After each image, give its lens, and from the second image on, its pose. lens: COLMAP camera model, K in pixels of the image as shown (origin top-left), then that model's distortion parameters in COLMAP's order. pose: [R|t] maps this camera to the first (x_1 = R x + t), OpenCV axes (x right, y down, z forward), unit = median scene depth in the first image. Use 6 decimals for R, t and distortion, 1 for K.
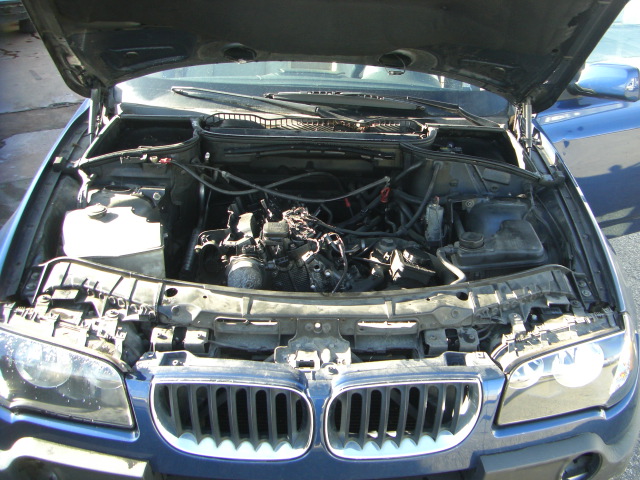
lens RADIAL K [[723.9, 0, 323.0], [0, 723.9, 238.9], [0, 0, 1]] dist [-0.147872, 0.000000]
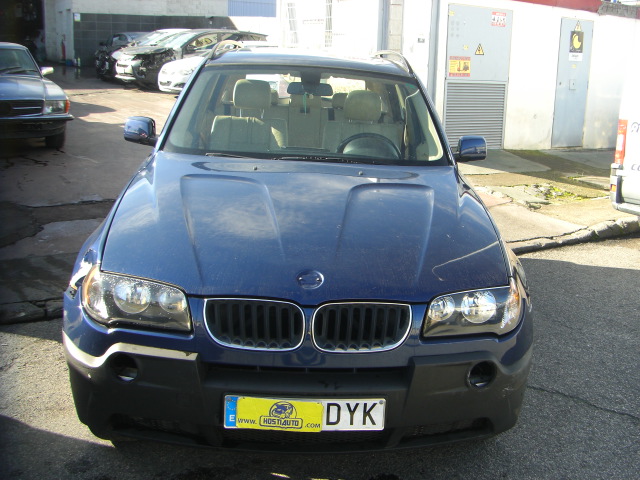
lens RADIAL K [[723.9, 0, 321.6], [0, 723.9, 239.6], [0, 0, 1]] dist [-0.147872, 0.000000]
pose [[0.999840, 0.009298, 0.015313, -0.003155], [-0.006191, 0.981438, -0.191678, 0.354377], [-0.016811, 0.191552, 0.981338, -0.585646]]
